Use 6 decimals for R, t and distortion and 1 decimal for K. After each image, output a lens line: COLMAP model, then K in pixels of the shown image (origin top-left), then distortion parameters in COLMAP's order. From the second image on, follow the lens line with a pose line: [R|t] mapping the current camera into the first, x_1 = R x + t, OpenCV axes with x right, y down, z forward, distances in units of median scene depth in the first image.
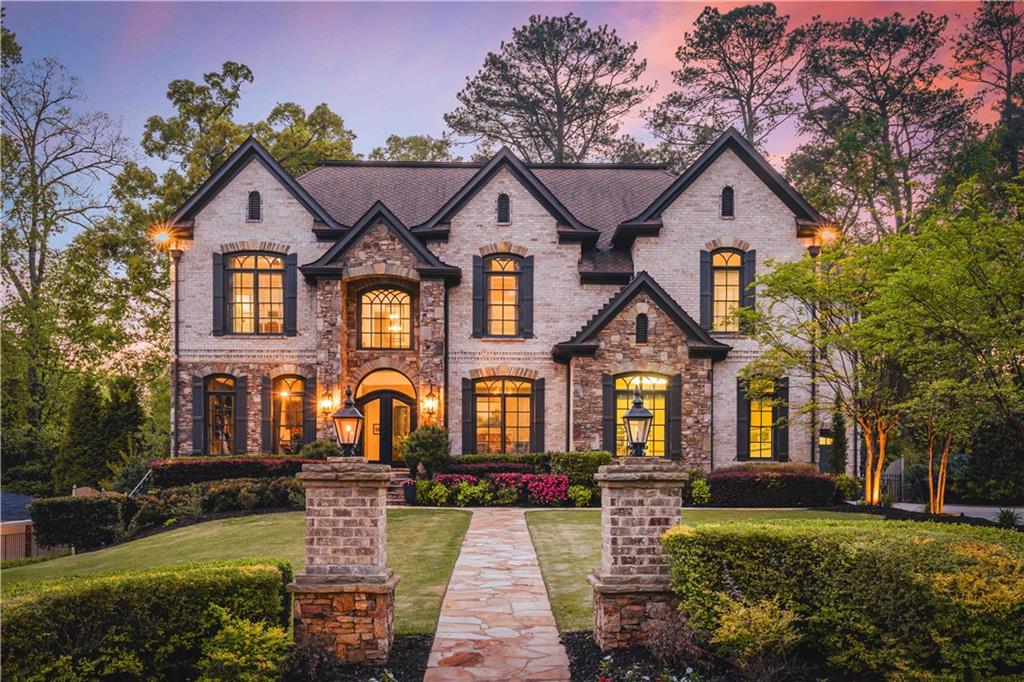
lens RADIAL K [[941.1, 0, 512.0], [0, 941.1, 361.5], [0, 0, 1]] dist [0.013718, 0.010069]
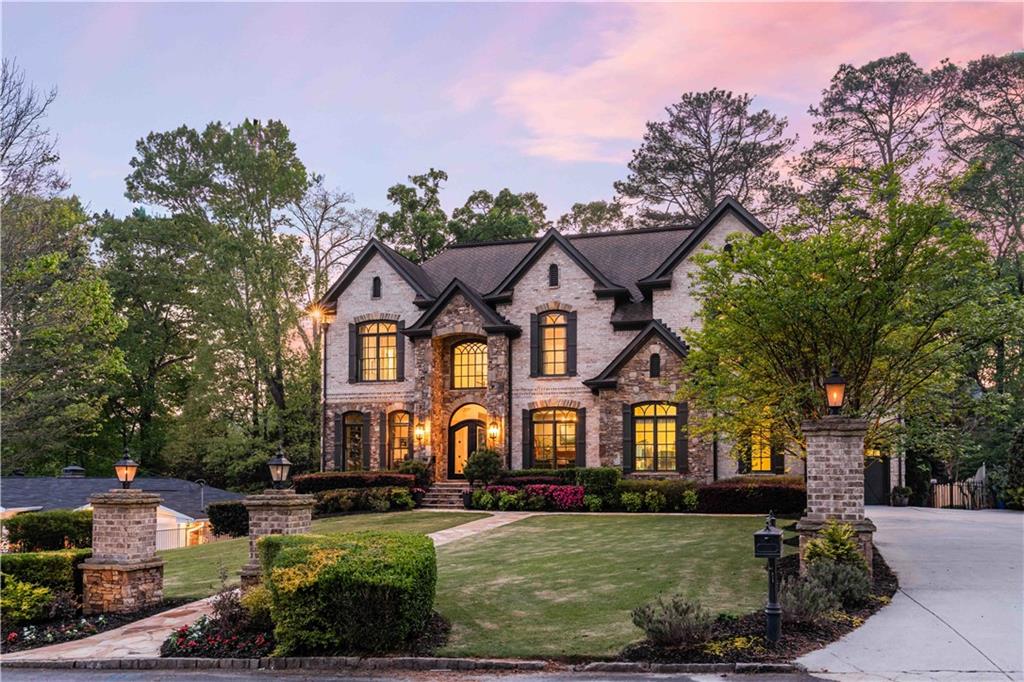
lens RADIAL K [[794.0, 0, 512.0], [0, 794.0, 341.0], [0, 0, 1]] dist [-0.006624, -0.002879]
pose [[0.956152, -0.051632, -0.288285, 0.250890], [0.037360, 0.997798, -0.054796, -0.016642], [0.290479, 0.041623, 0.955976, -0.047162]]
